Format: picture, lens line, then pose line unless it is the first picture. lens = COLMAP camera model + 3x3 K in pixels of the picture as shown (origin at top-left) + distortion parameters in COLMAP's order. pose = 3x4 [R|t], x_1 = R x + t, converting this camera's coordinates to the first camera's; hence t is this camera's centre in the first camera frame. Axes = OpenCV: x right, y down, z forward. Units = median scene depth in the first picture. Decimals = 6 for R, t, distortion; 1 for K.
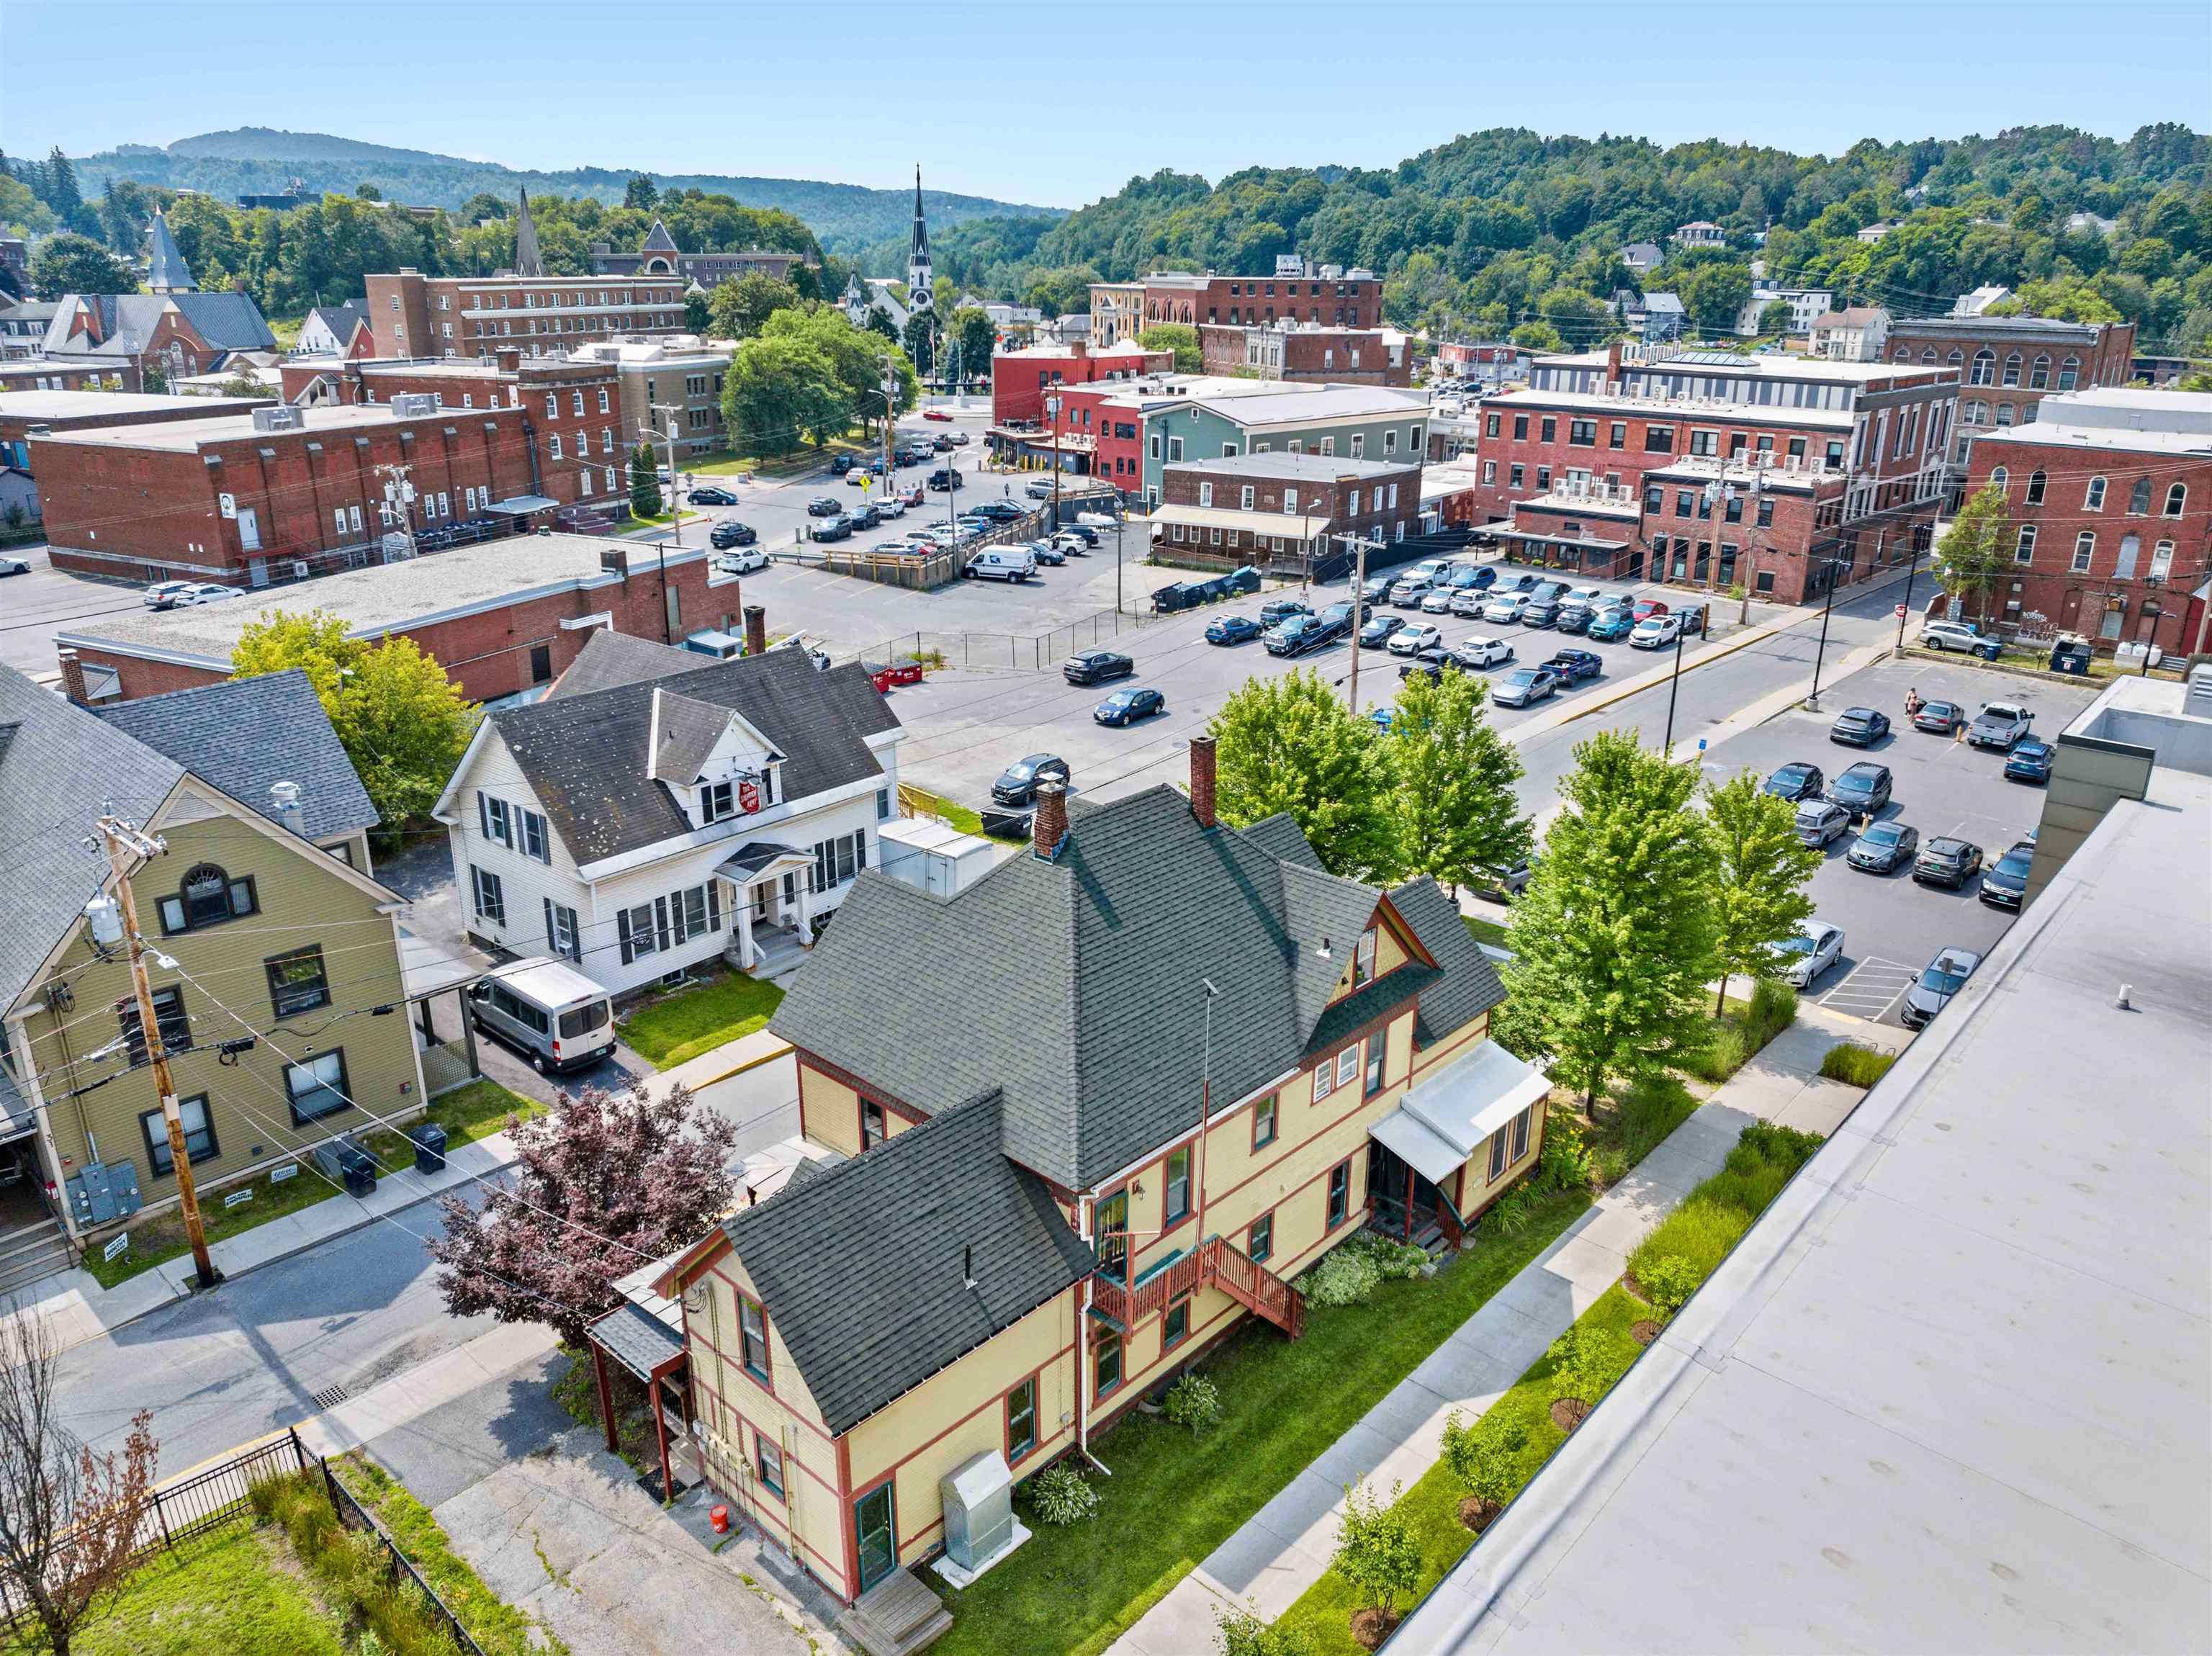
lens RADIAL K [[1553.4, 0, 1105.8], [0, 1553.4, 832.9], [0, 0, 1]] dist [-0.042217, 0.008312]
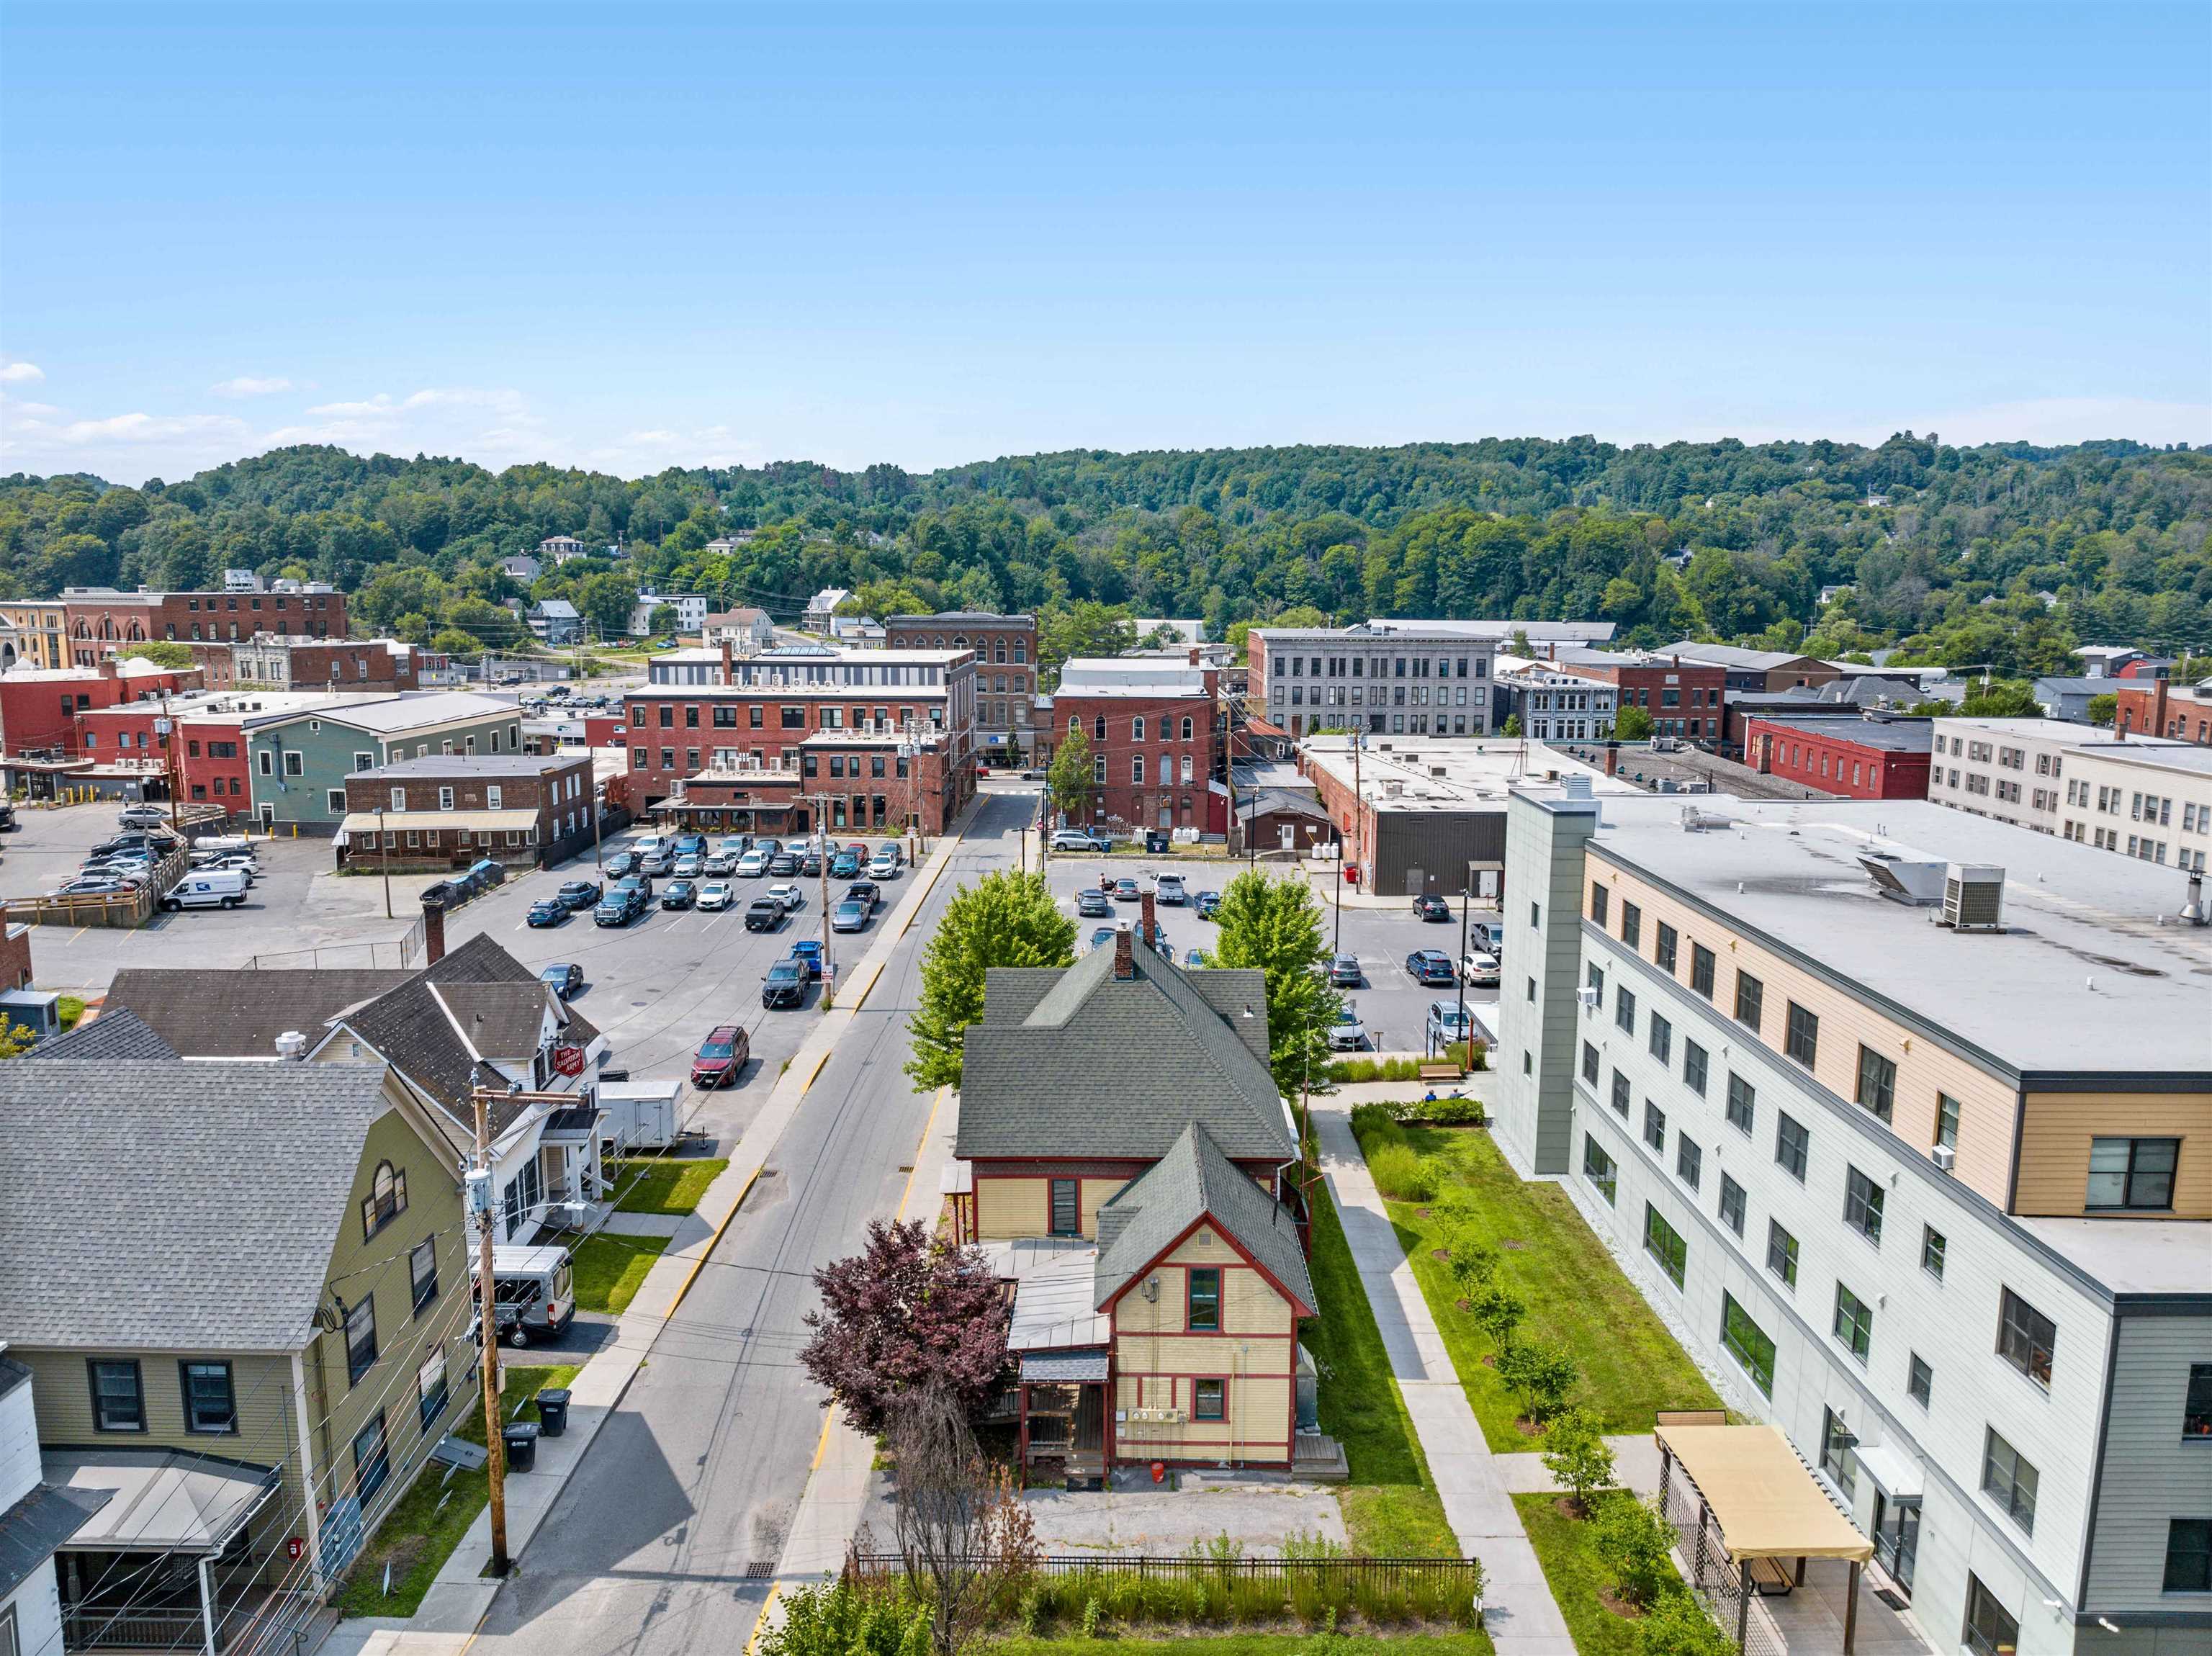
lens RADIAL K [[1553.4, 0, 1104.4], [0, 1553.4, 828.9], [0, 0, 1]] dist [-0.042217, 0.008312]
pose [[0.742450, -0.104937, 0.661632, -0.271818], [0.228262, 0.968180, -0.102588, 0.006846], [-0.629813, 0.227192, 0.742778, -0.025324]]
